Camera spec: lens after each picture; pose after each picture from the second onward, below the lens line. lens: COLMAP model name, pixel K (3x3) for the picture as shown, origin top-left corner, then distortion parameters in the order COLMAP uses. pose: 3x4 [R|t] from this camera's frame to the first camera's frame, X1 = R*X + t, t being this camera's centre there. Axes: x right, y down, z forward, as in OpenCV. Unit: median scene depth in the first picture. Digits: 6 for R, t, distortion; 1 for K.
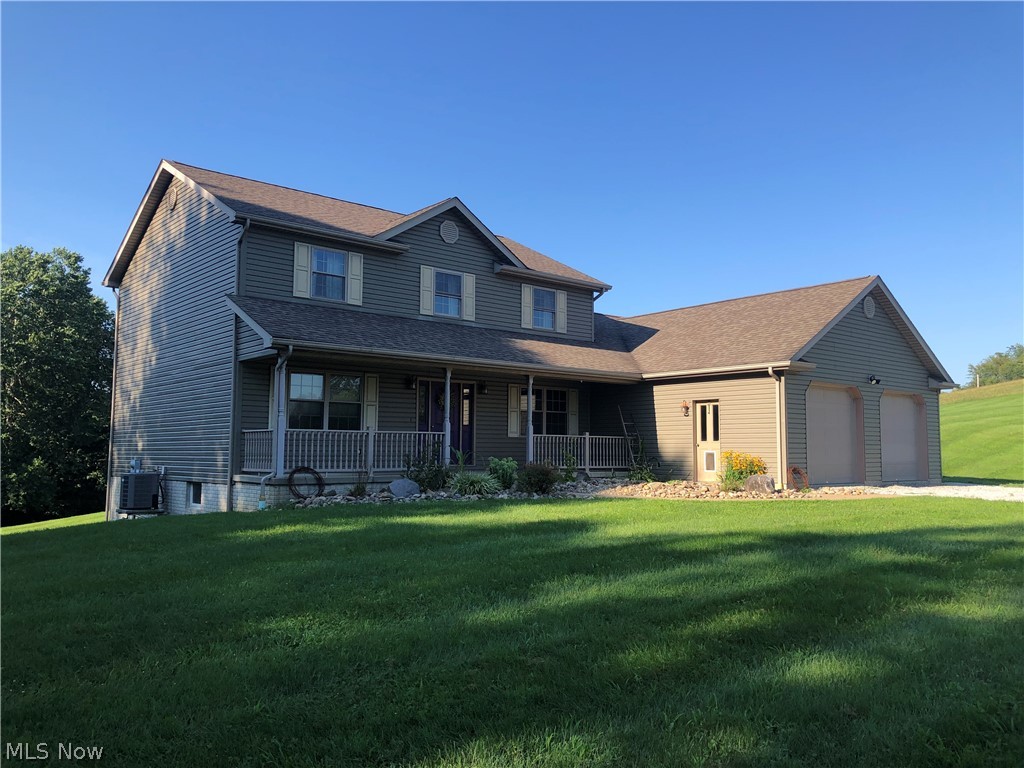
lens RADIAL K [[835.6, 0, 502.4], [0, 835.6, 383.0], [0, 0, 1]] dist [0.010986, 0.000724]
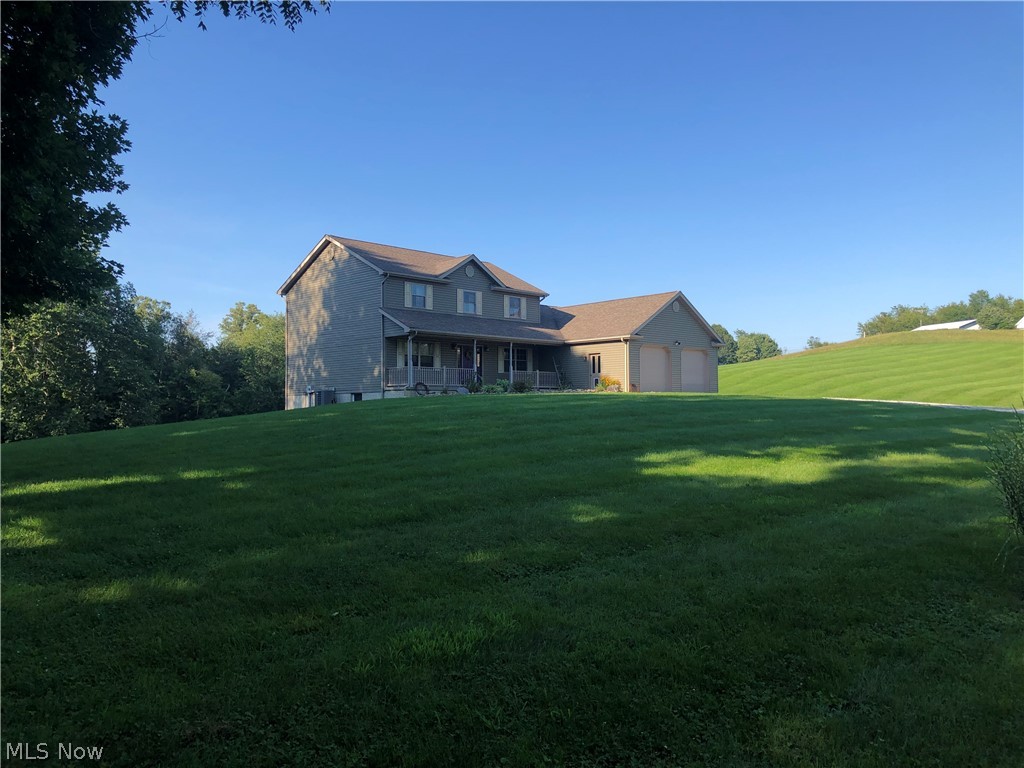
lens RADIAL K [[835.6, 0, 515.0], [0, 835.6, 388.0], [0, 0, 1]] dist [0.010986, 0.000724]
pose [[0.996010, -0.011385, 0.088512, -0.139384], [0.006331, 0.998344, 0.057175, -0.013359], [-0.089016, -0.056387, 0.994433, -1.059034]]
